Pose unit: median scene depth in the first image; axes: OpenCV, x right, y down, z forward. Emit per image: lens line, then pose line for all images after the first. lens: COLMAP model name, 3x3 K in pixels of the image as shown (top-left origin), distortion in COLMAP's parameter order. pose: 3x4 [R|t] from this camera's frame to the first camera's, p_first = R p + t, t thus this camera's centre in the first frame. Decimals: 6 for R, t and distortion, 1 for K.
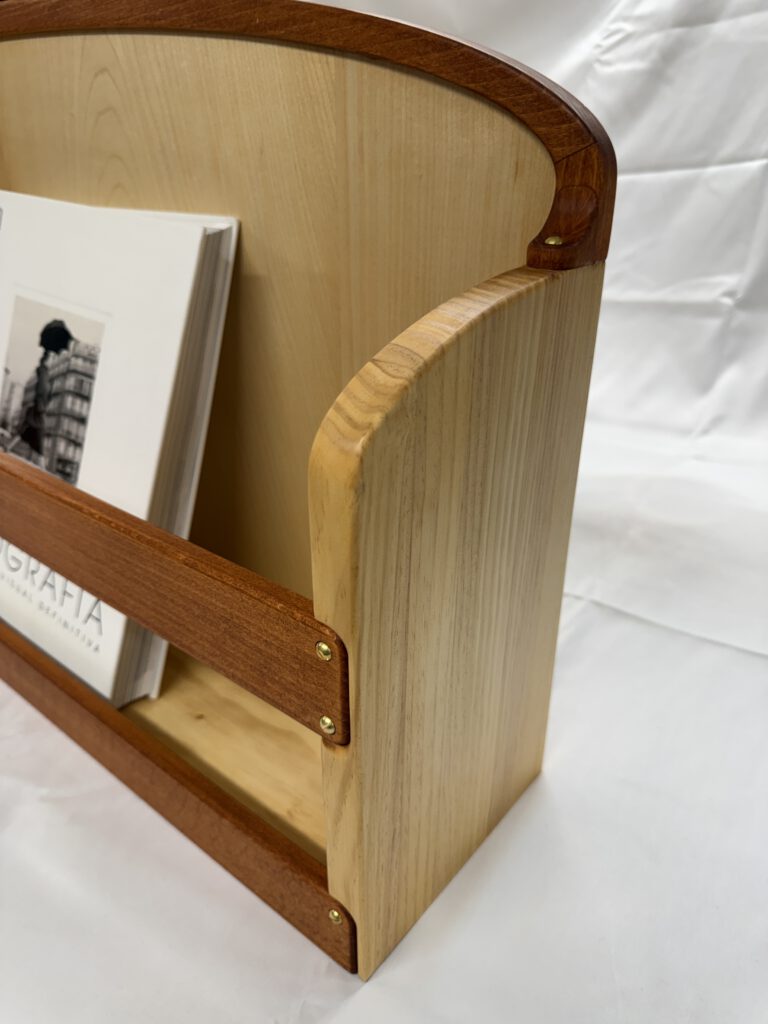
lens RADIAL K [[724.6, 0, 423.7], [0, 724.6, 494.8], [0, 0, 1]] dist [0.015906, -0.041355]
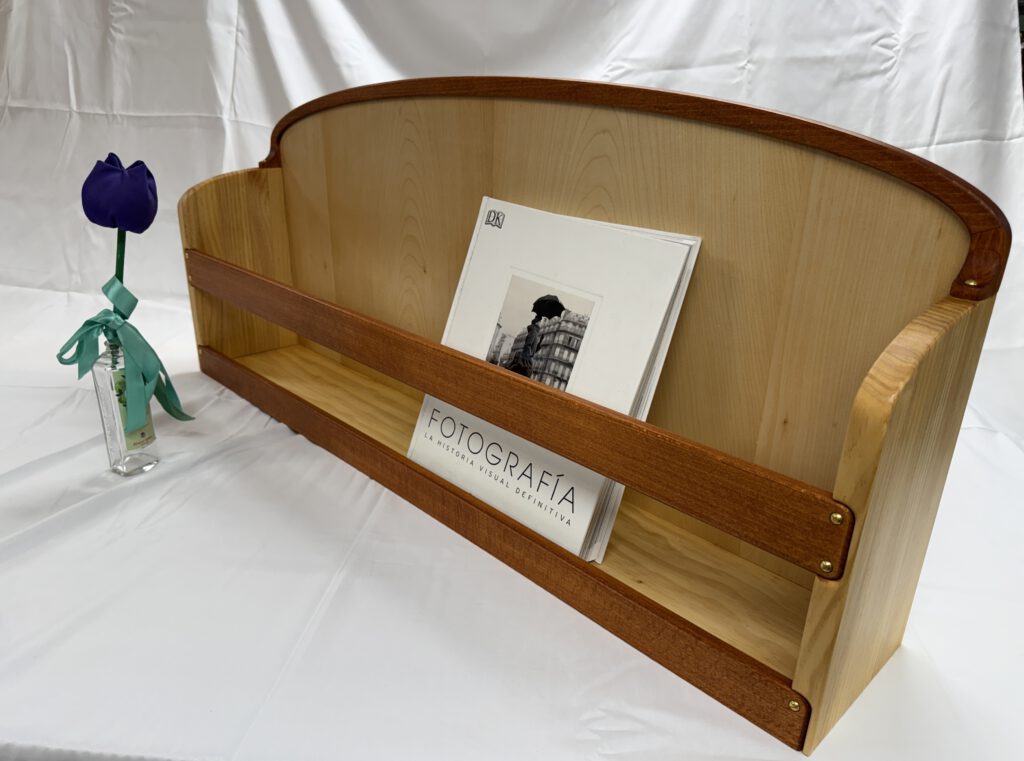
lens RADIAL K [[724.6, 0, 535.7], [0, 724.6, 378.7], [0, 0, 1]] dist [0.015906, -0.041355]
pose [[0.989592, 0.079313, -0.120071, -0.421024], [-0.090503, 0.991748, -0.090800, 0.070819], [0.111878, 0.100721, 0.988604, -0.501511]]
